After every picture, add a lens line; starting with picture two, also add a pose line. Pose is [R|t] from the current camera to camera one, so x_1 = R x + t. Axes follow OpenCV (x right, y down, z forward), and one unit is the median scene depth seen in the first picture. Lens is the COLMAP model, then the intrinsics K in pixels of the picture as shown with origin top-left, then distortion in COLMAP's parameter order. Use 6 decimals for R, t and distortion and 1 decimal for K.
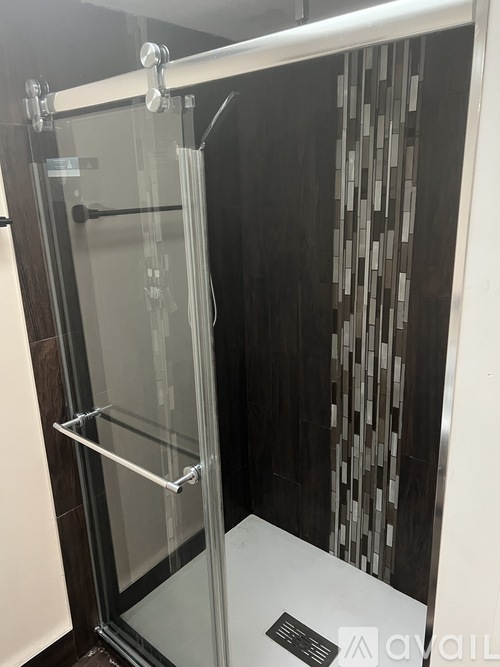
lens RADIAL K [[499.1, 0, 244.7], [0, 499.1, 334.1], [0, 0, 1]] dist [0.045169, -0.058496]
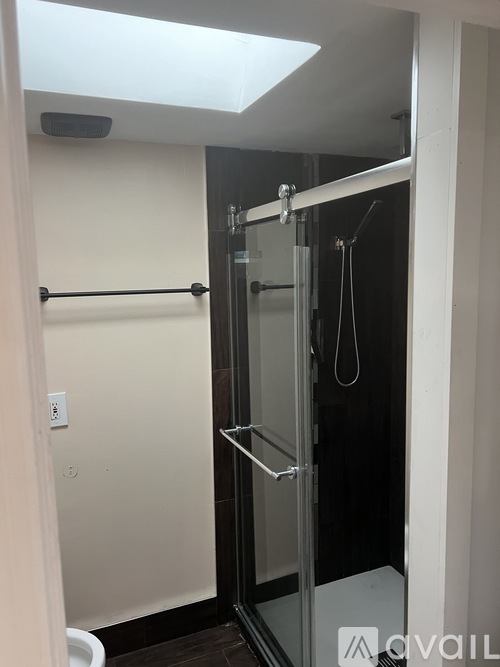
lens RADIAL K [[499.1, 0, 244.2], [0, 499.1, 334.3], [0, 0, 1]] dist [0.045169, -0.058496]
pose [[0.894341, 0.063465, -0.442861, 0.268025], [-0.133024, 0.982840, -0.127789, 0.078617], [0.427151, 0.173198, 0.887437, -0.254459]]
